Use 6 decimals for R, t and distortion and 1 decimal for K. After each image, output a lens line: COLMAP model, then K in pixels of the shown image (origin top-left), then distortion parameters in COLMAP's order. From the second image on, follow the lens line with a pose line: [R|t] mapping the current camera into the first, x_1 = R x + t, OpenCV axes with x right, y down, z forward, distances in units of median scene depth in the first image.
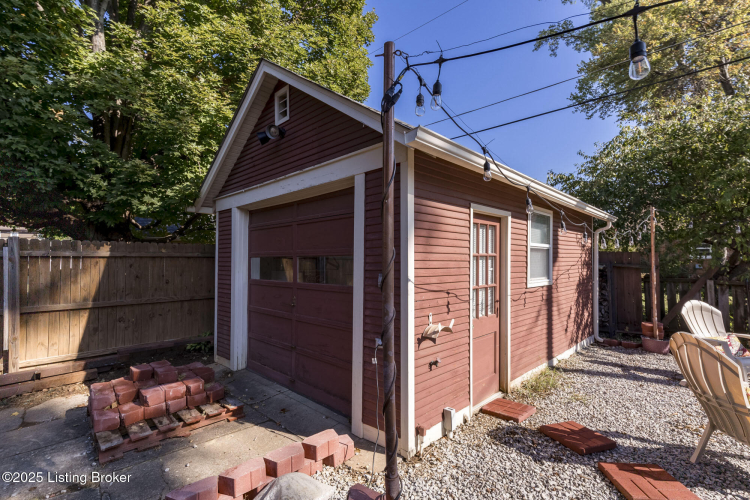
lens RADIAL K [[355.4, 0, 375.0], [0, 355.4, 250.0], [0, 0, 1]] dist [0.000278, 0.000402]
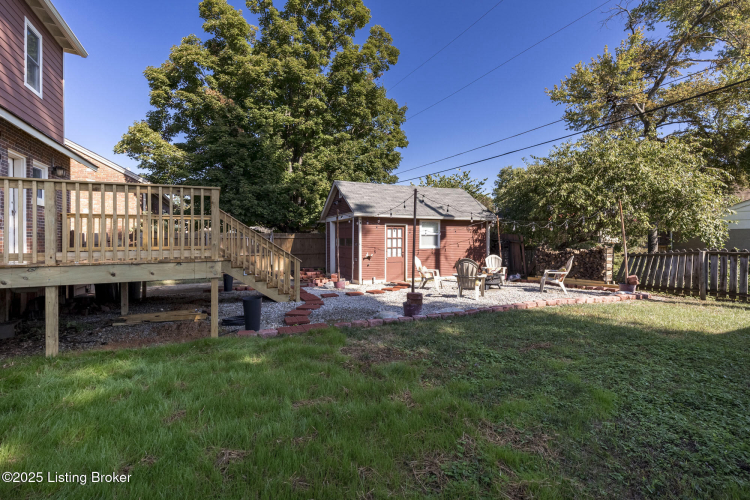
lens RADIAL K [[351.9, 0, 362.5], [0, 351.9, 236.8], [0, 0, 1]] dist [-0.000594, -0.000063]
pose [[0.927026, -0.004731, -0.374968, 0.937851], [0.013786, 0.999674, 0.021470, -0.050135], [0.374745, -0.025073, 0.926789, -1.599350]]
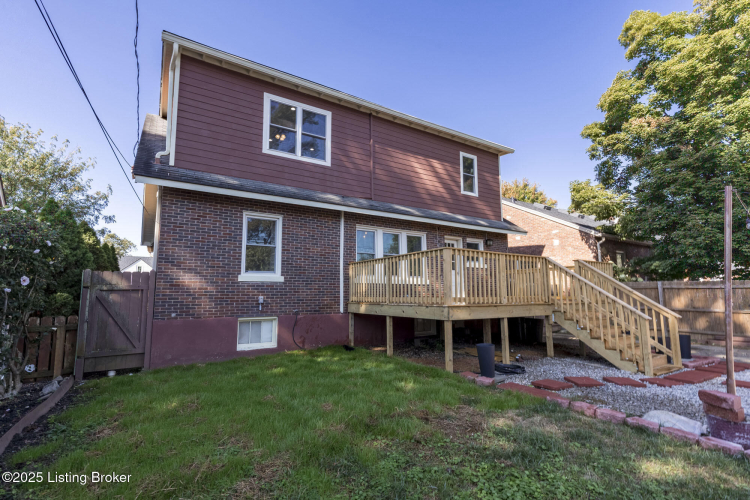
lens RADIAL K [[346.8, 0, 377.0], [0, 346.8, 251.5], [0, 0, 1]] dist [-0.001152, -0.000004]
pose [[-0.243296, -0.108631, -0.963850, 1.431745], [0.032683, 0.992226, -0.120079, -0.017674], [0.969401, -0.060716, -0.237854, -0.774480]]
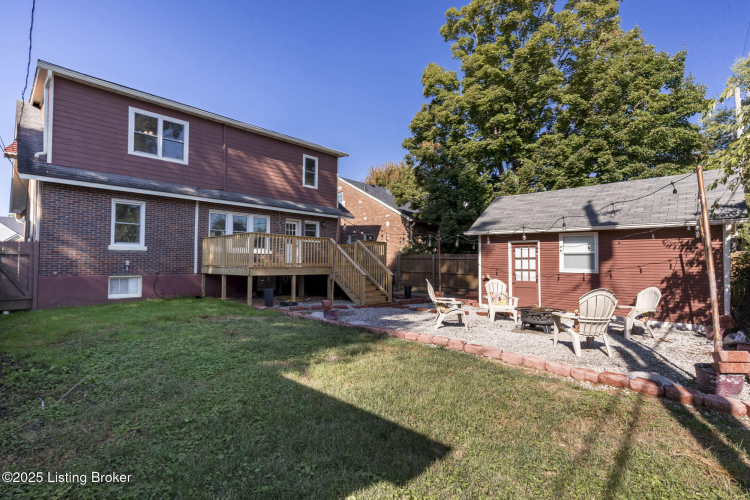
lens RADIAL K [[355.4, 0, 375.0], [0, 355.4, 250.0], [0, 0, 1]] dist [0.000278, 0.000402]
pose [[-0.016933, -0.028774, -0.999442, 2.243808], [0.021299, 0.999349, -0.029132, 0.009020], [0.999630, -0.021780, -0.016309, -0.069556]]
